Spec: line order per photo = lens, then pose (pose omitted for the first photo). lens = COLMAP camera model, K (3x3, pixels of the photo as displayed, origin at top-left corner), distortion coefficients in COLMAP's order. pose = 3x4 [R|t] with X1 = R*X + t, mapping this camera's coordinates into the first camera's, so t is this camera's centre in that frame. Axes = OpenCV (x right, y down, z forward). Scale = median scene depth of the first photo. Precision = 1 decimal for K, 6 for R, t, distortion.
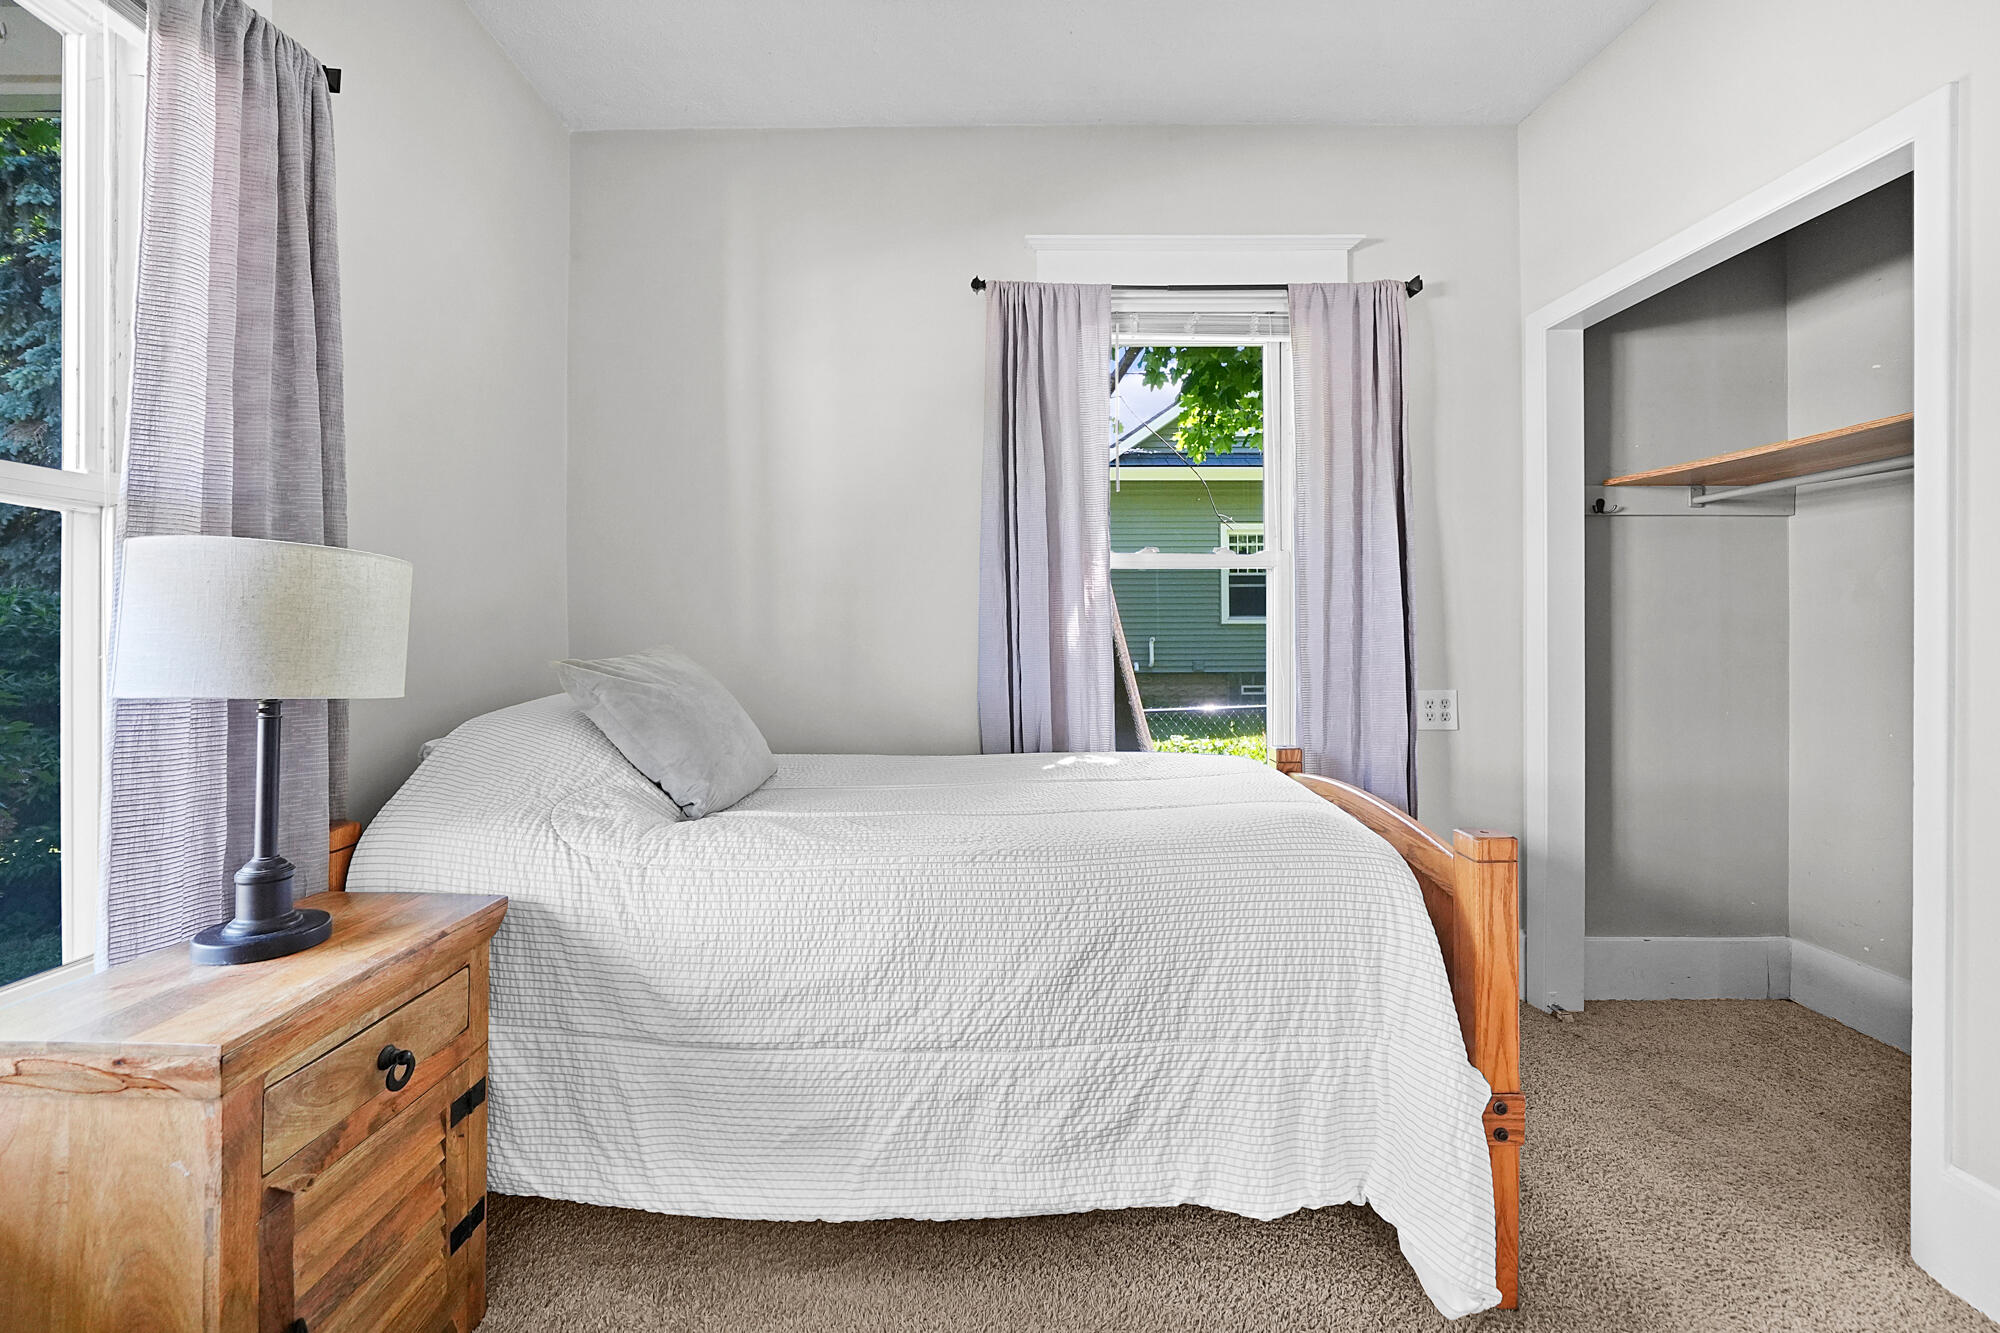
lens RADIAL K [[806.5, 0, 1022.4], [0, 806.5, 633.3], [0, 0, 1]] dist [-0.010948, 0.000317]
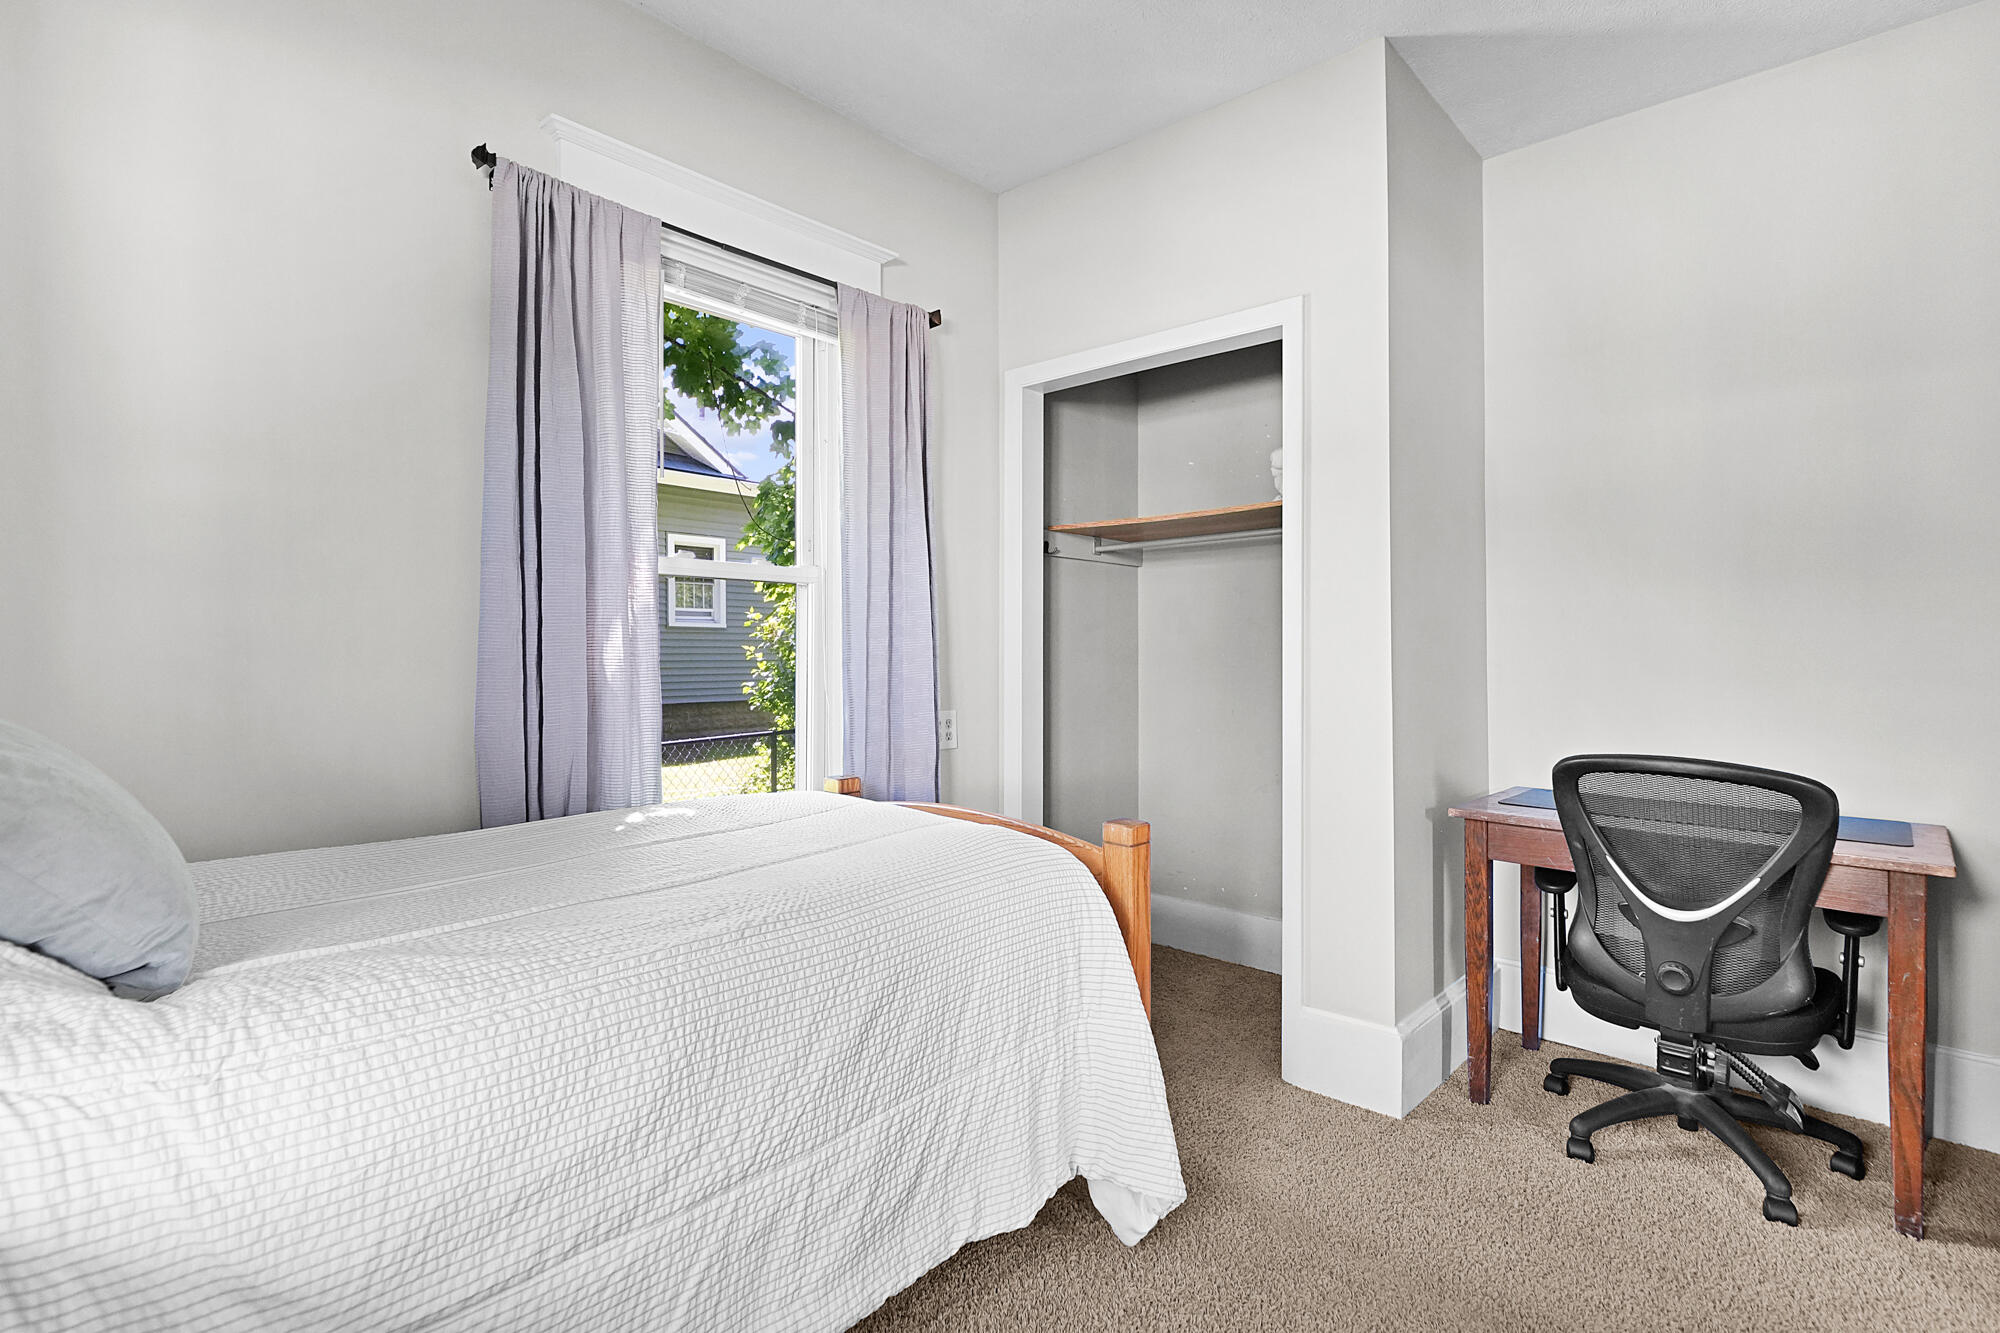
lens RADIAL K [[958.6, 0, 997.2], [0, 958.6, 655.4], [0, 0, 1]] dist [0.008601, 0.001846]
pose [[0.686470, 0.003164, 0.727151, -0.596884], [0.003426, 0.999965, -0.007585, 0.013956], [-0.727150, 0.007698, 0.686436, 0.173380]]
